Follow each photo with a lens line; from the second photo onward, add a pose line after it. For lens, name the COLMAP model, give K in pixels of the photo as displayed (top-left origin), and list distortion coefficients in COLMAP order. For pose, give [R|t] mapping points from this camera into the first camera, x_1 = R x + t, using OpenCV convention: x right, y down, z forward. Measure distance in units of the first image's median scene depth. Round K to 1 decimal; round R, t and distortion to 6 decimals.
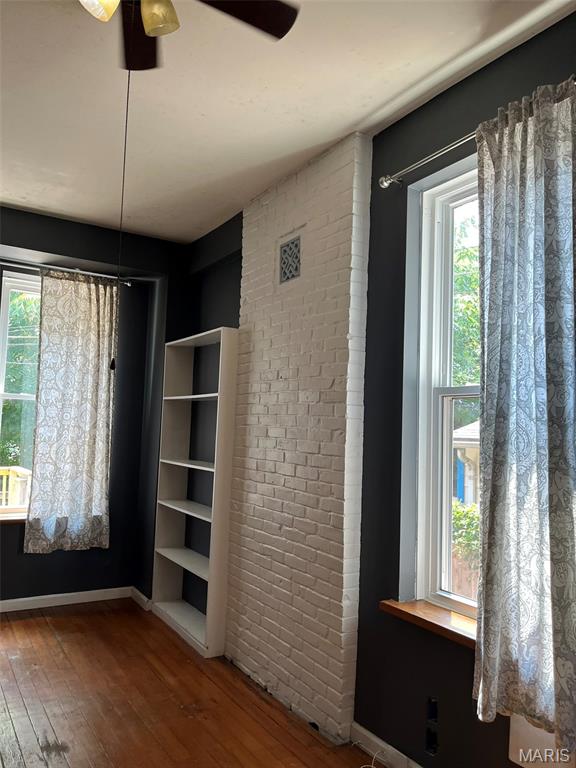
lens RADIAL K [[601.5, 0, 288.5], [0, 601.5, 383.8], [0, 0, 1]] dist [0.032859, -0.002697]
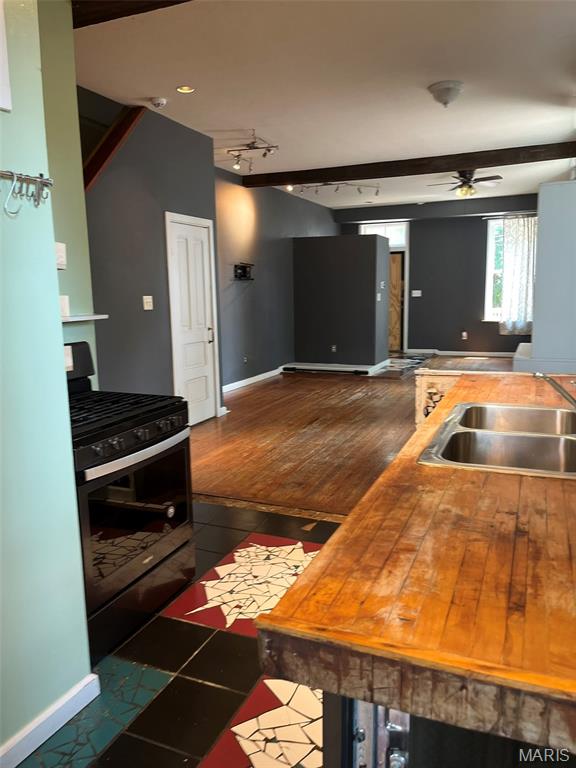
lens RADIAL K [[601.5, 0, 292.5], [0, 601.5, 381.7], [0, 0, 1]] dist [0.032859, -0.002697]
pose [[0.581534, 0.079908, -0.809588, 1.080558], [0.103237, 0.979870, 0.170872, -0.045564], [0.806945, -0.182948, 0.561579, -1.108337]]
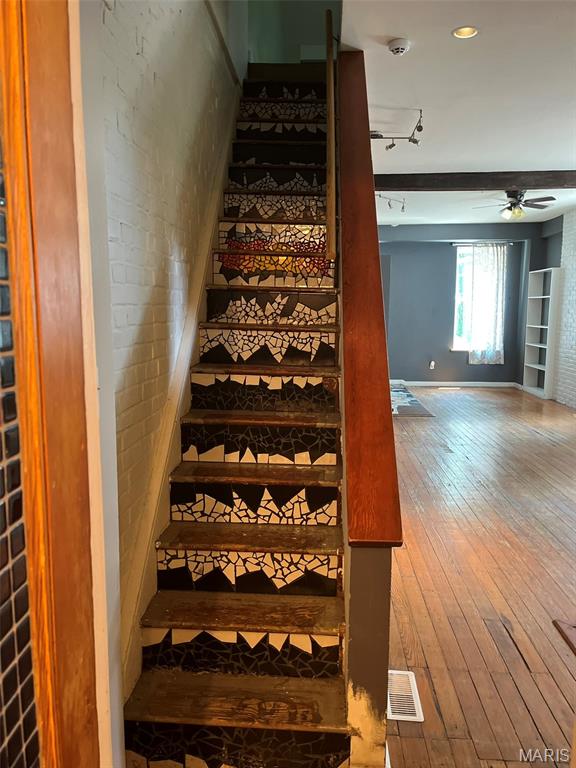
lens RADIAL K [[601.5, 0, 286.4], [0, 601.5, 384.7], [0, 0, 1]] dist [0.032859, -0.002697]
pose [[0.815974, 0.037794, -0.576851, 0.364532], [0.072774, 0.983206, 0.167360, -0.098787], [0.573489, -0.178541, 0.799521, -1.356400]]
